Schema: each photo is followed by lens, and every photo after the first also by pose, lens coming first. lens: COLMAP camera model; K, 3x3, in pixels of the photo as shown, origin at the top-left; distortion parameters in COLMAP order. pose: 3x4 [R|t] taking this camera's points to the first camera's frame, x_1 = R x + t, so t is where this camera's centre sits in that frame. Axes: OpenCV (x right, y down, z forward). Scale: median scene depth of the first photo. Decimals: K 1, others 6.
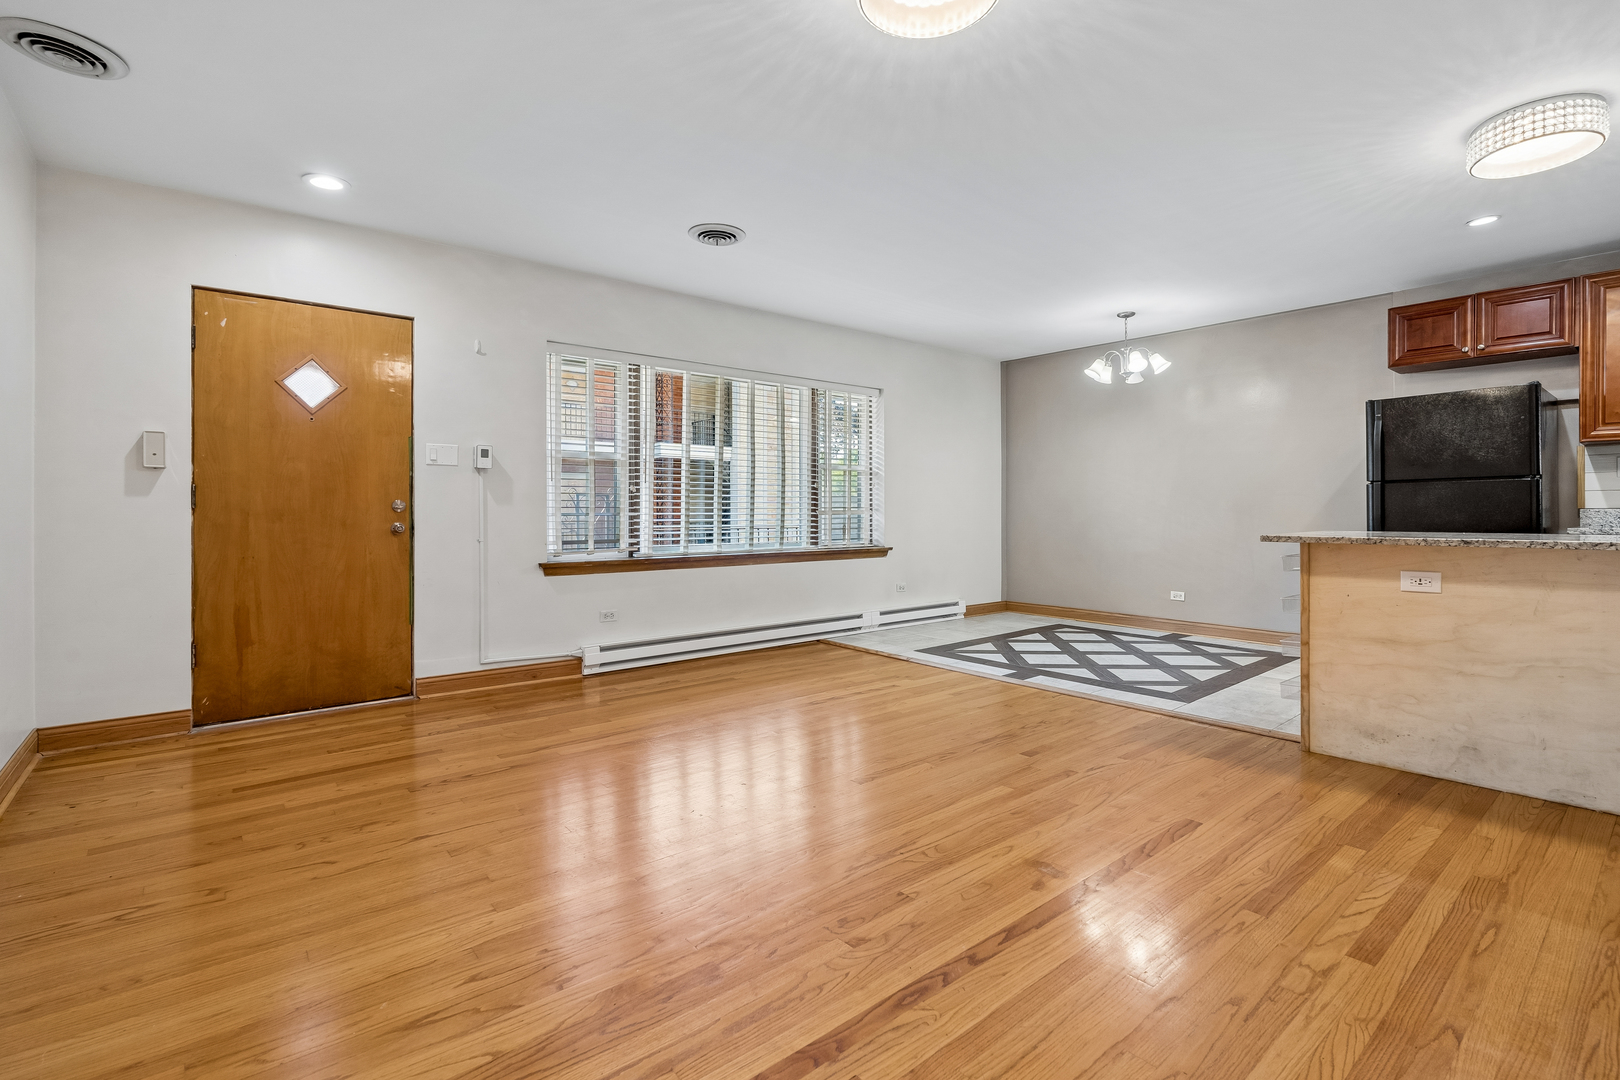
lens RADIAL K [[737.5, 0, 815.2], [0, 737.5, 526.9], [0, 0, 1]] dist [-0.010896, 0.001794]
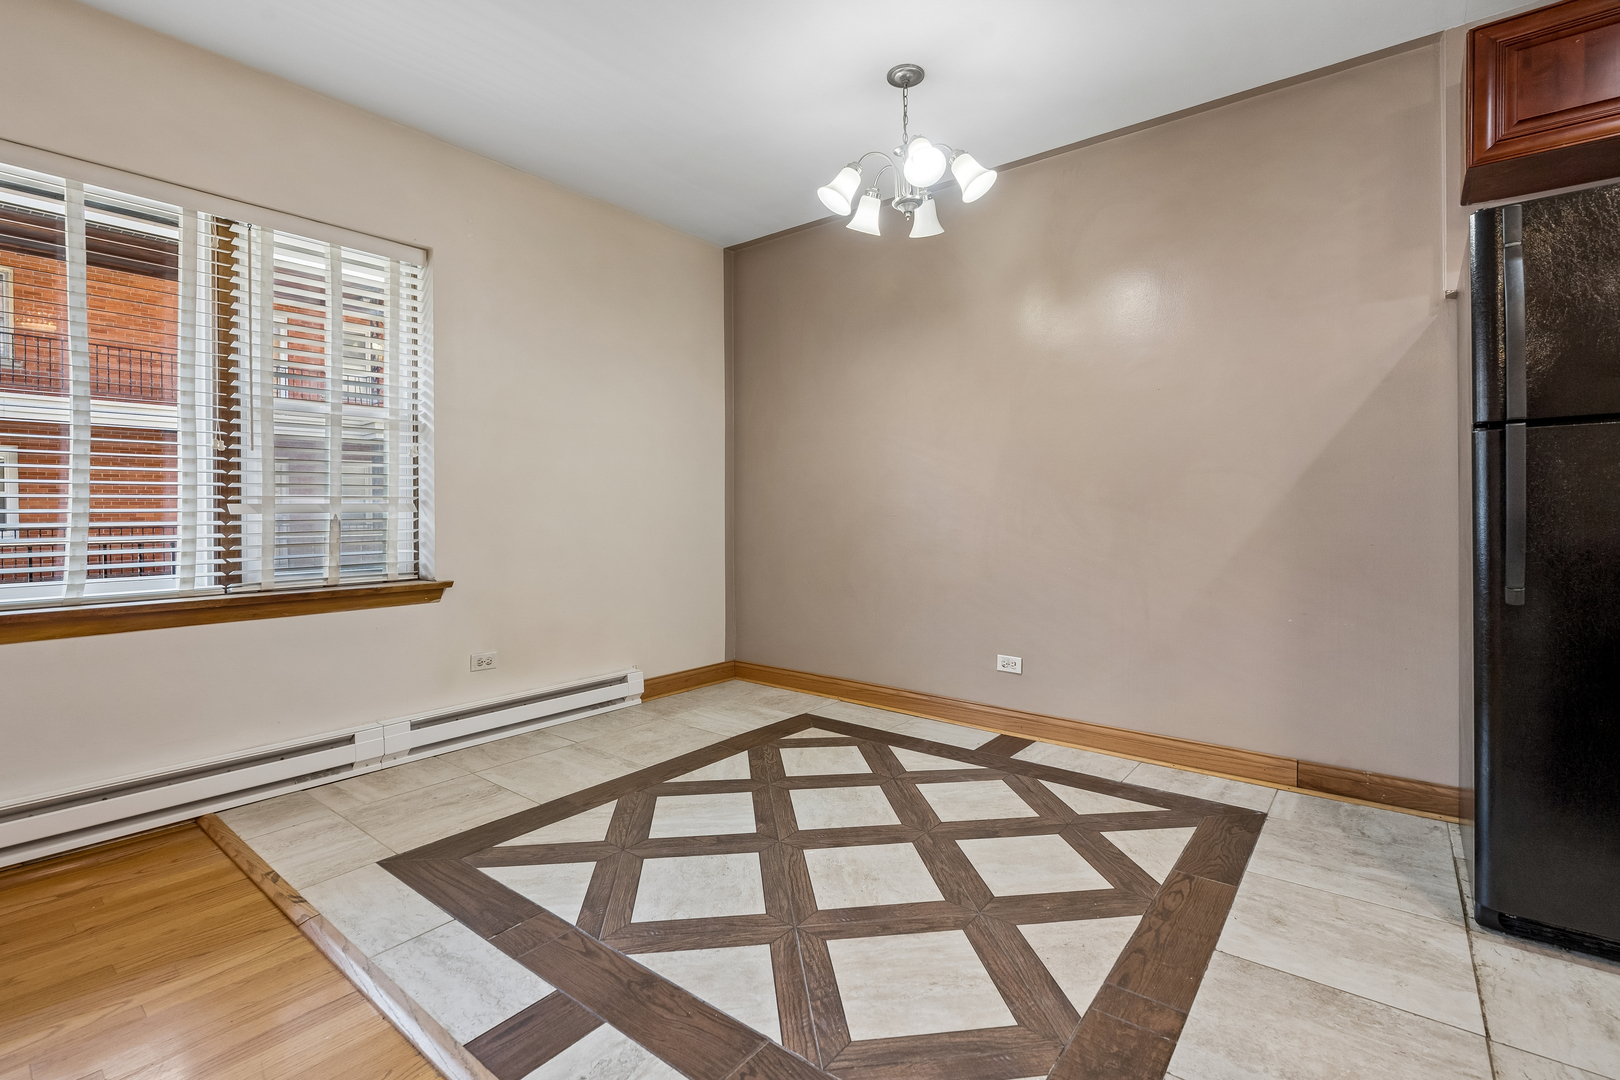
lens RADIAL K [[737.5, 0, 815.2], [0, 737.5, 526.9], [0, 0, 1]] dist [-0.010896, 0.001794]
pose [[0.979101, -0.006007, 0.203287, 0.327026], [0.004985, 0.999972, 0.005542, -0.012102], [-0.203315, -0.004413, 0.979103, 0.669942]]
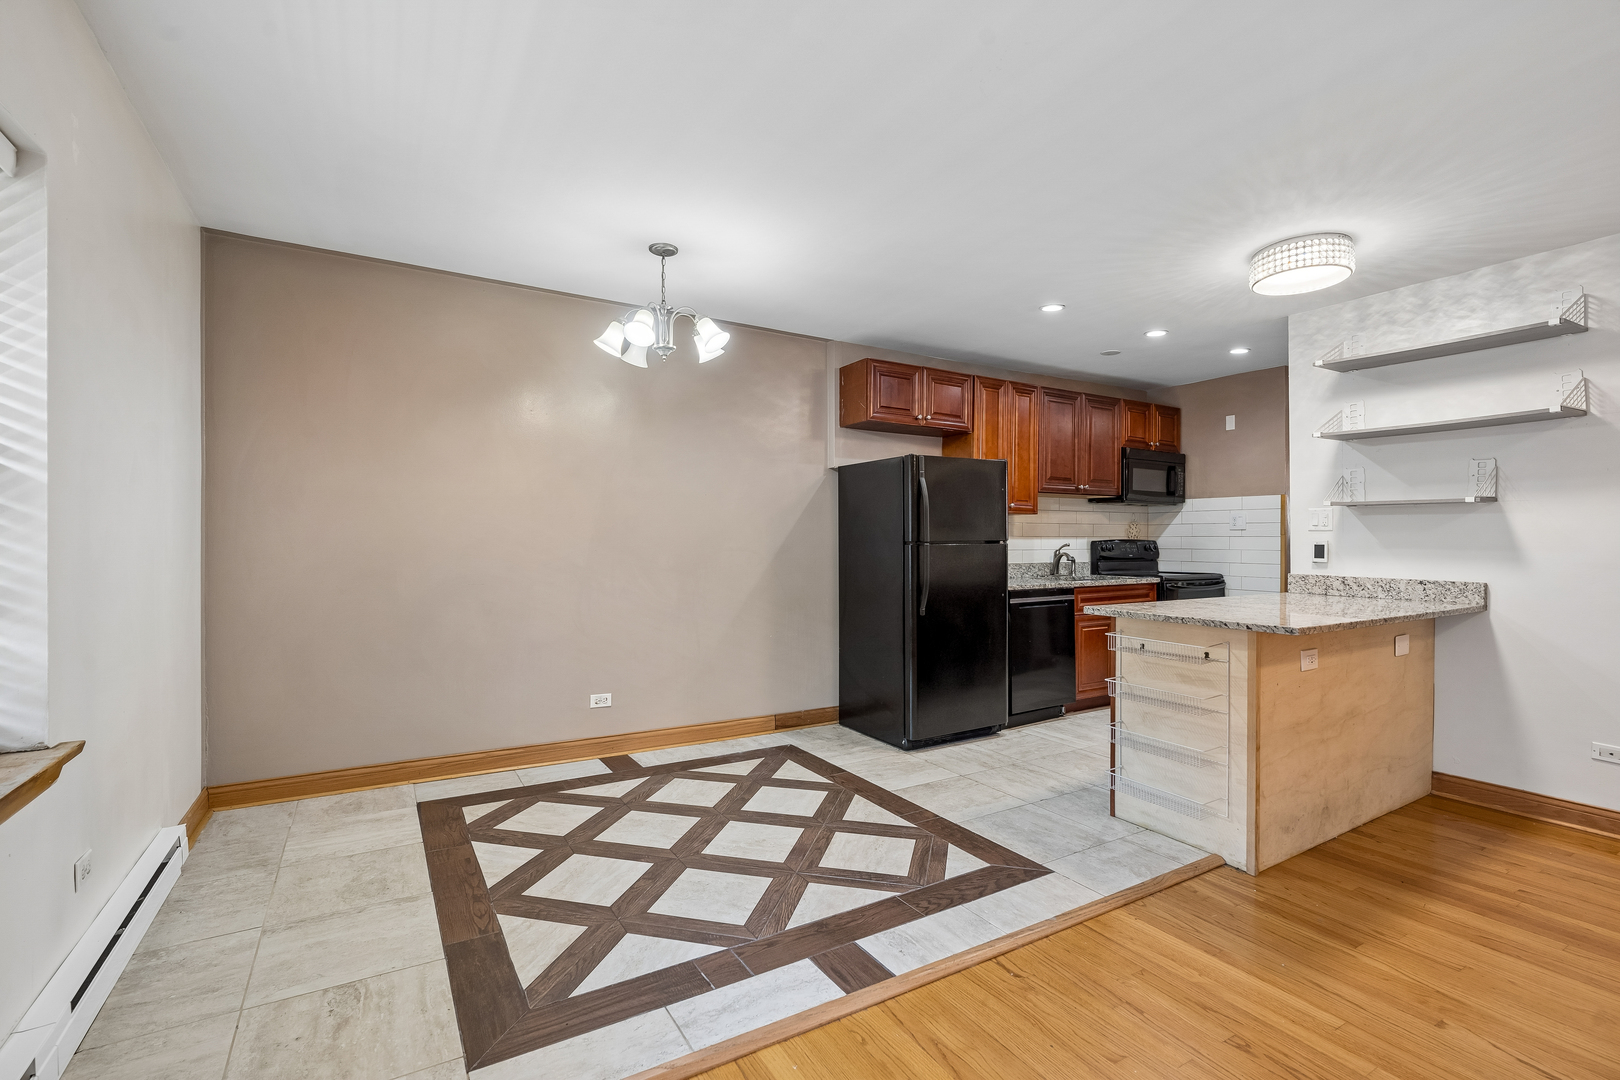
lens RADIAL K [[725.4, 0, 816.4], [0, 725.4, 545.3], [0, 0, 1]] dist [-0.010661, 0.000856]
pose [[0.153262, -0.003289, 0.988180, -0.158497], [0.013510, 0.999908, 0.001233, -0.057433], [-0.988093, 0.013161, 0.153292, 0.937988]]
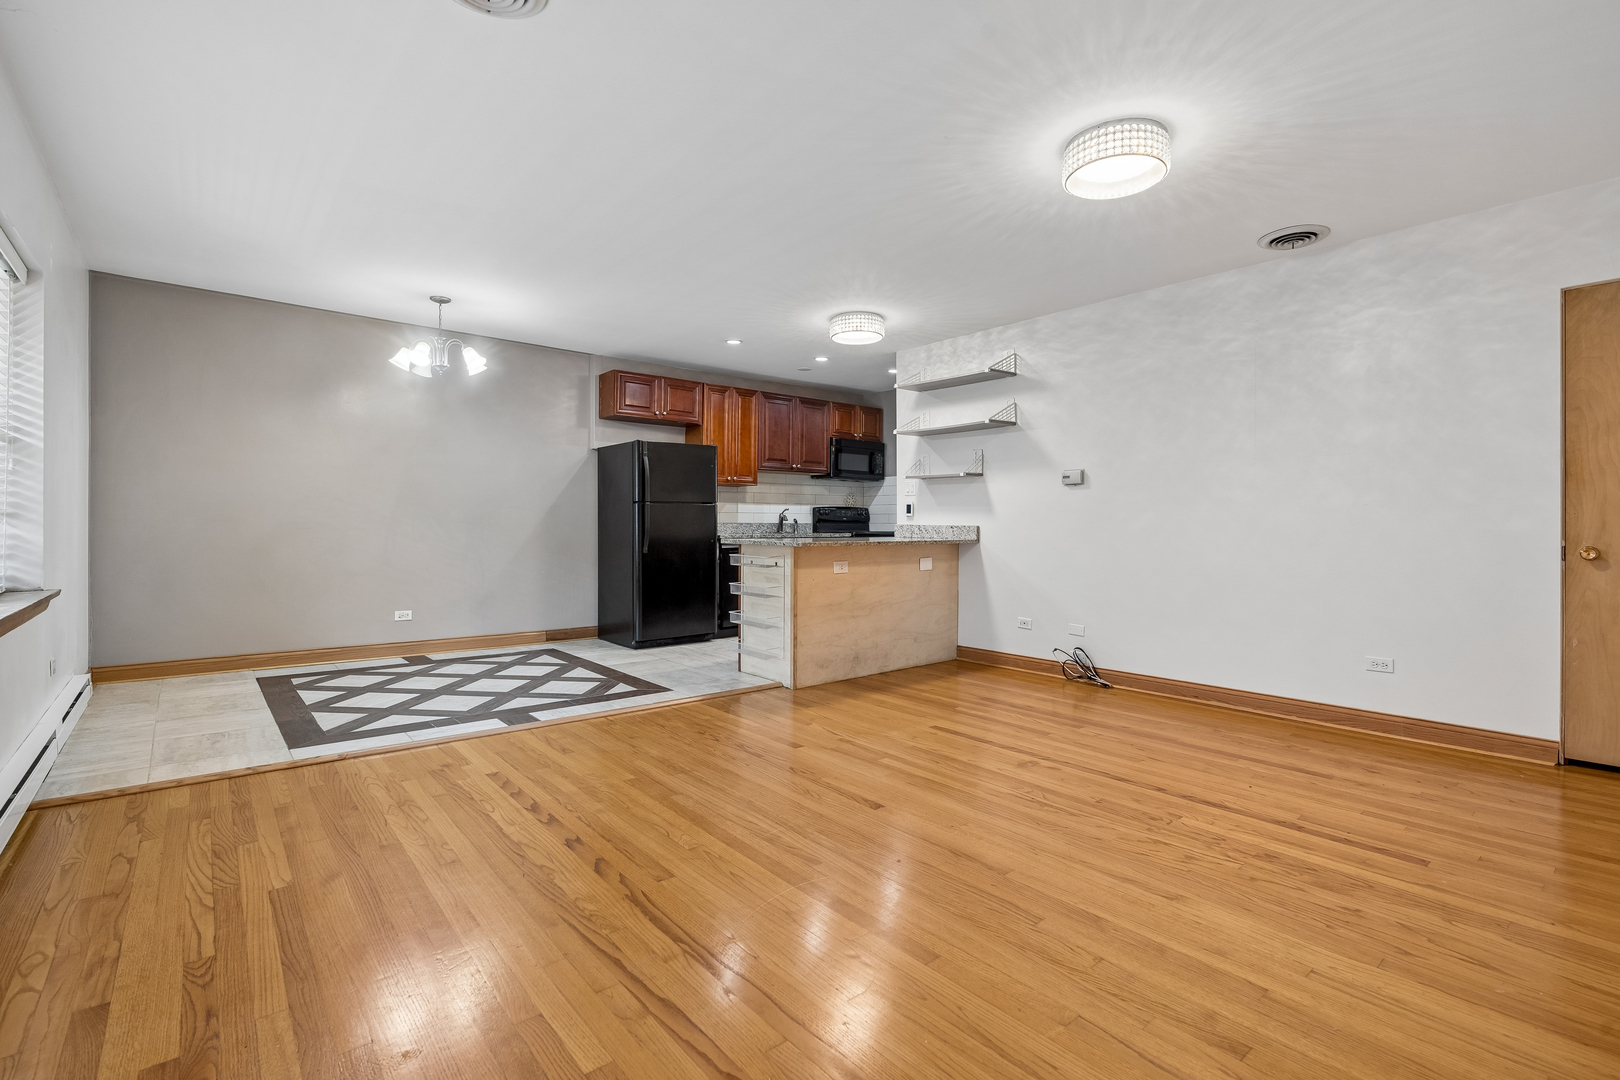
lens RADIAL K [[737.5, 0, 815.2], [0, 737.5, 526.9], [0, 0, 1]] dist [-0.010896, 0.001794]
pose [[-0.000908, 0.000513, 0.999999, -0.543796], [0.012218, 0.999925, -0.000502, -0.010960], [-0.999925, 0.012218, -0.000914, 0.654771]]
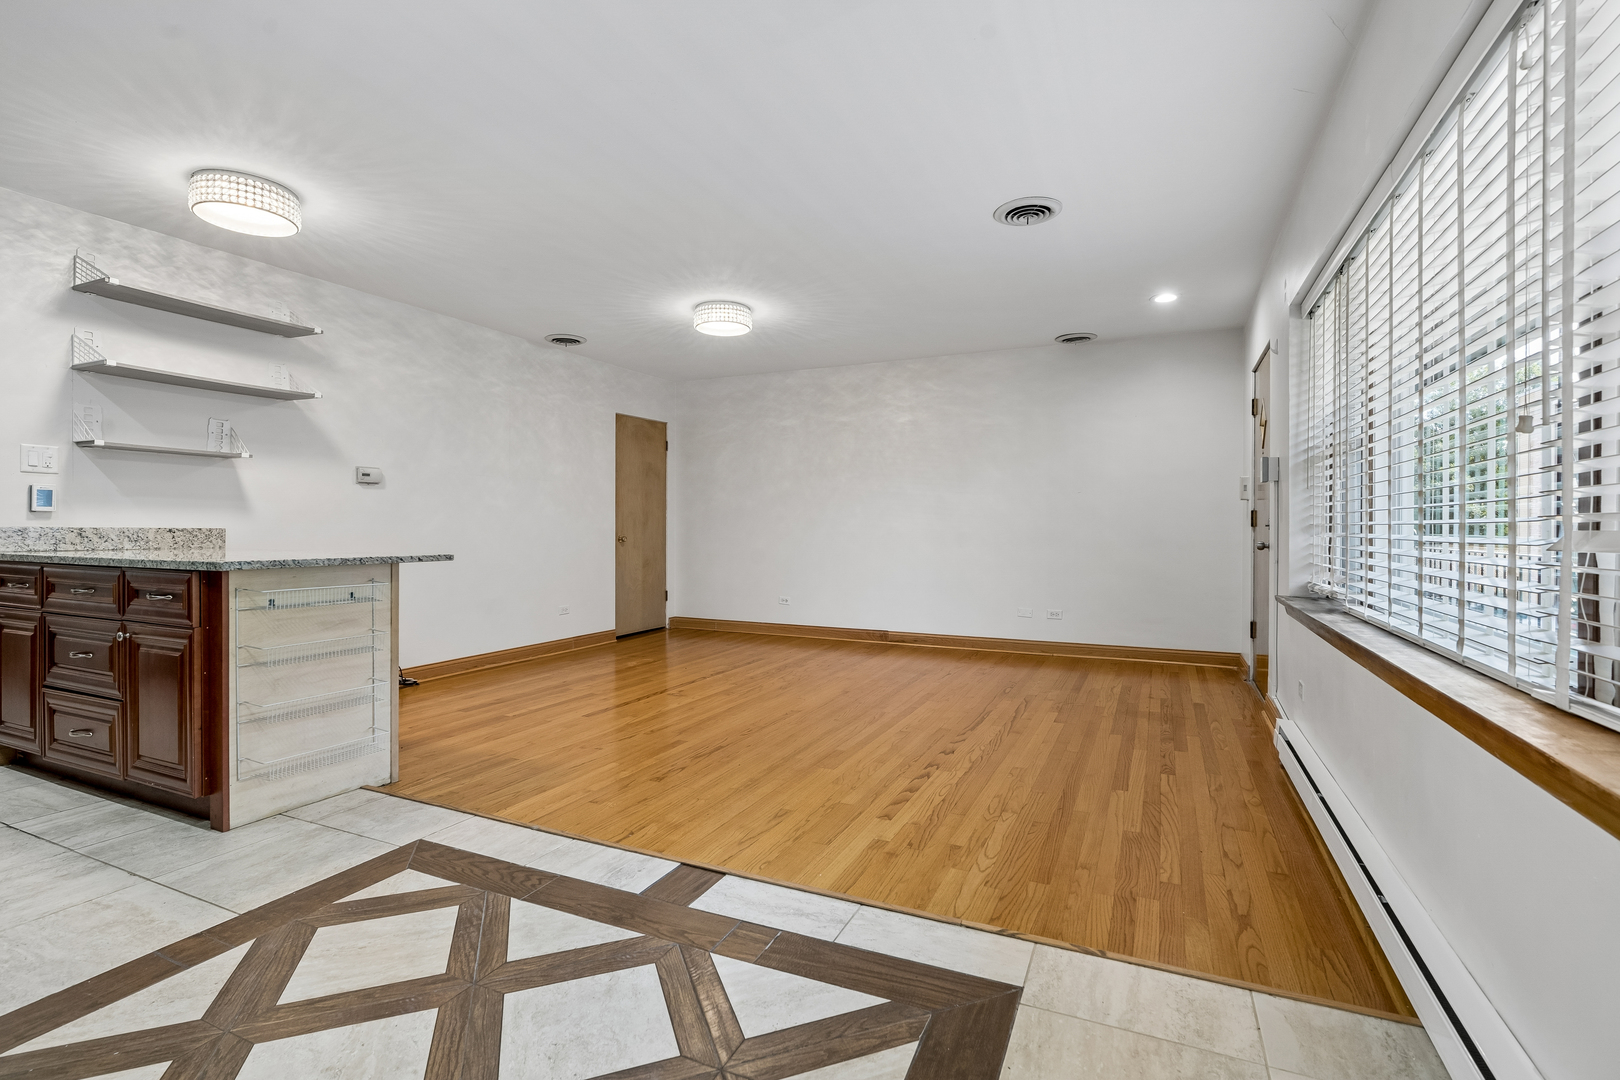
lens RADIAL K [[737.5, 0, 815.2], [0, 737.5, 526.9], [0, 0, 1]] dist [-0.010896, 0.001794]
pose [[-0.907079, 0.001050, -0.420960, 0.392138], [-0.007607, 0.999793, 0.018885, -0.032635], [0.420893, 0.020333, -0.906883, 1.429753]]
